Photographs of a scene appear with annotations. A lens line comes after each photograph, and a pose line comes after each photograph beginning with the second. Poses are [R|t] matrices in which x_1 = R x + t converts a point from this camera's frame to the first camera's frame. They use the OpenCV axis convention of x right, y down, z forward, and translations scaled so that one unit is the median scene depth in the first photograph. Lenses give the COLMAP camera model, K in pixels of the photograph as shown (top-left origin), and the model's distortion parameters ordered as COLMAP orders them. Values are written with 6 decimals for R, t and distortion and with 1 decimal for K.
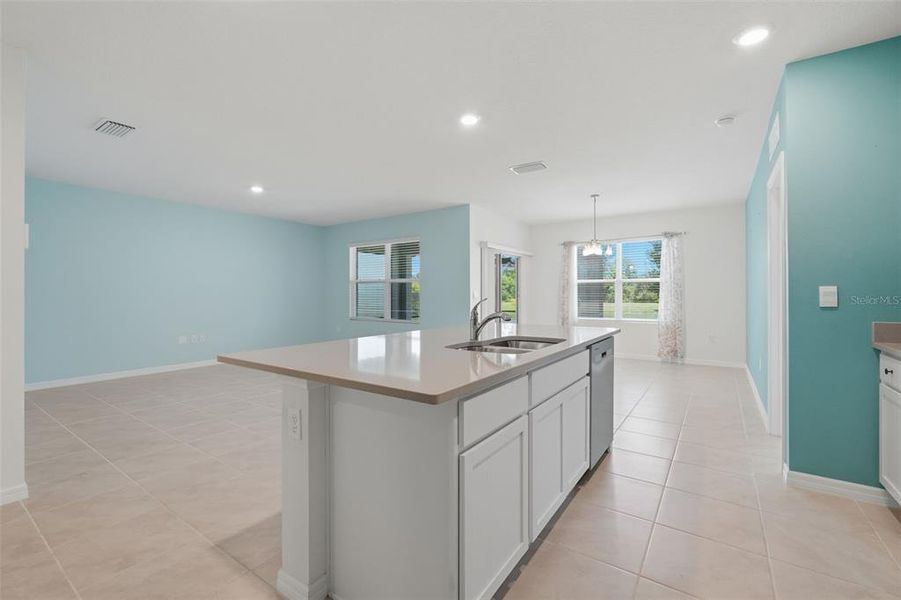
lens RADIAL K [[390.4, 0, 454.4], [0, 390.4, 299.1], [0, 0, 1]] dist [0.001581, -0.000050]
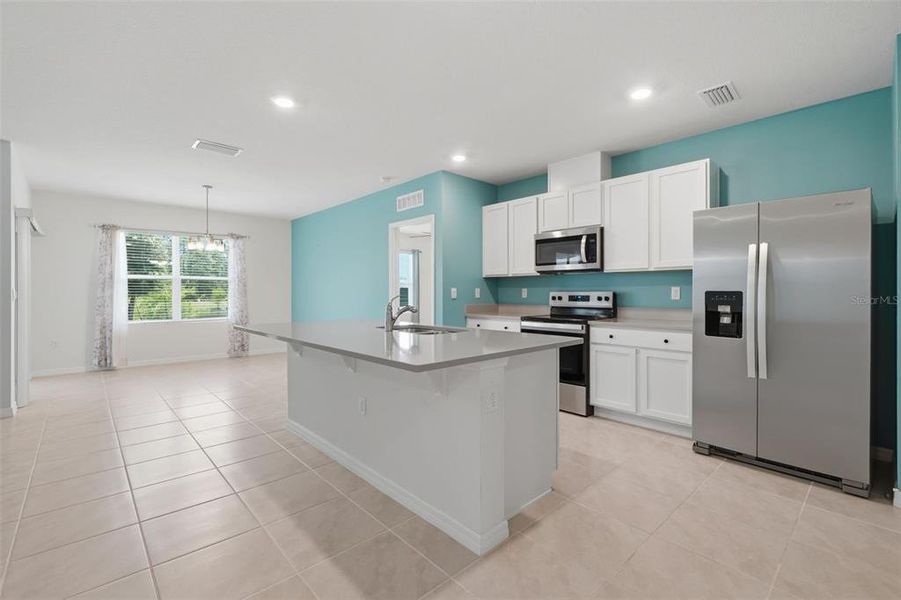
lens RADIAL K [[397.9, 0, 446.1], [0, 397.9, 295.9], [0, 0, 1]] dist [-0.001157, -0.000112]
pose [[0.228780, -0.008644, 0.973440, -0.375195], [0.015111, 0.999872, 0.005327, -0.000031], [-0.973361, 0.013491, 0.228881, 0.197601]]
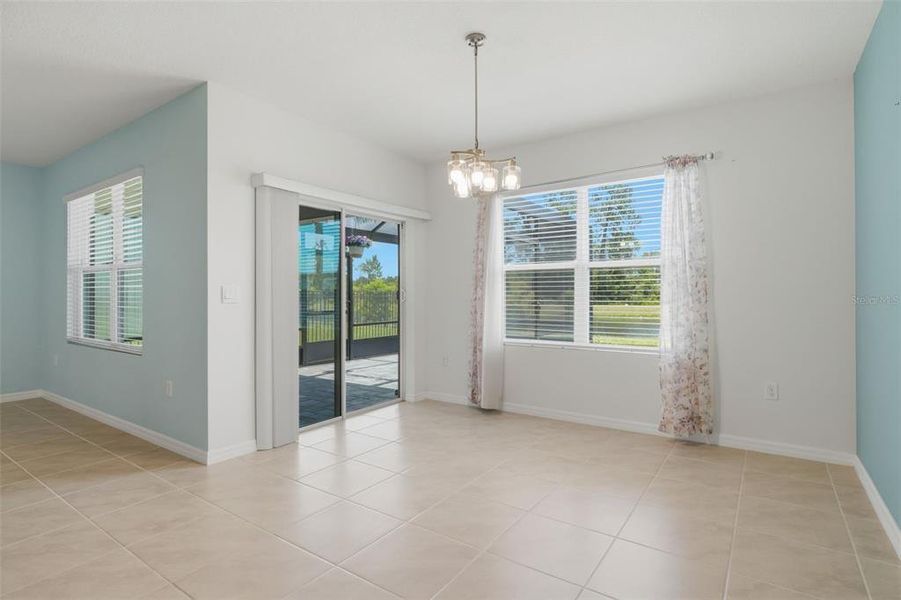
lens RADIAL K [[433.5, 0, 452.2], [0, 433.5, 283.7], [0, 0, 1]] dist [-0.039226, -0.000227]
pose [[0.999698, -0.006336, 0.023731, 0.274053], [0.006810, 0.999778, -0.019931, -0.014043], [-0.023599, 0.020087, 0.999520, 0.512571]]
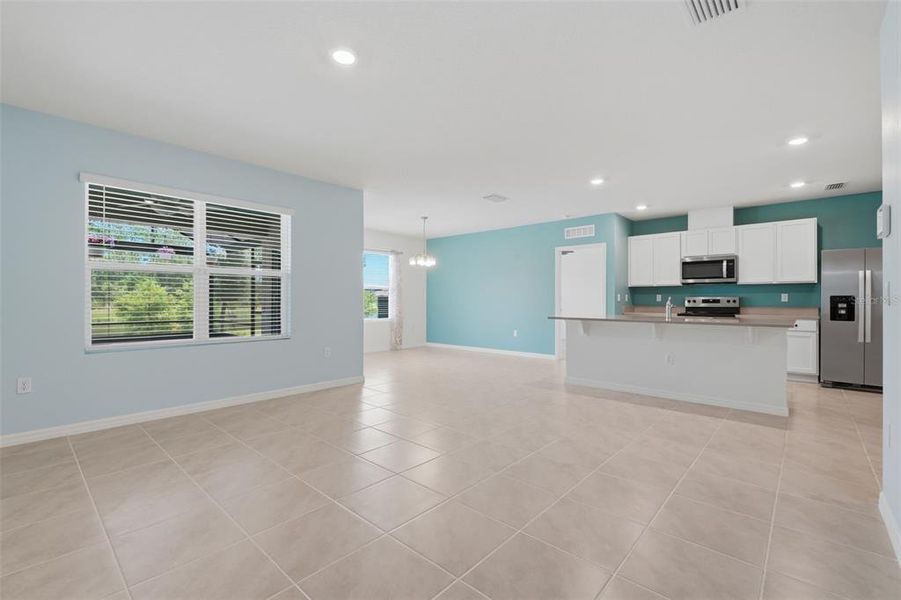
lens RADIAL K [[390.4, 0, 454.4], [0, 390.4, 299.1], [0, 0, 1]] dist [0.001581, -0.000050]
pose [[0.128644, 0.004487, 0.991681, -0.732860], [0.011248, 0.999919, -0.005983, 0.004054], [-0.991627, 0.011925, 0.128583, 0.642168]]
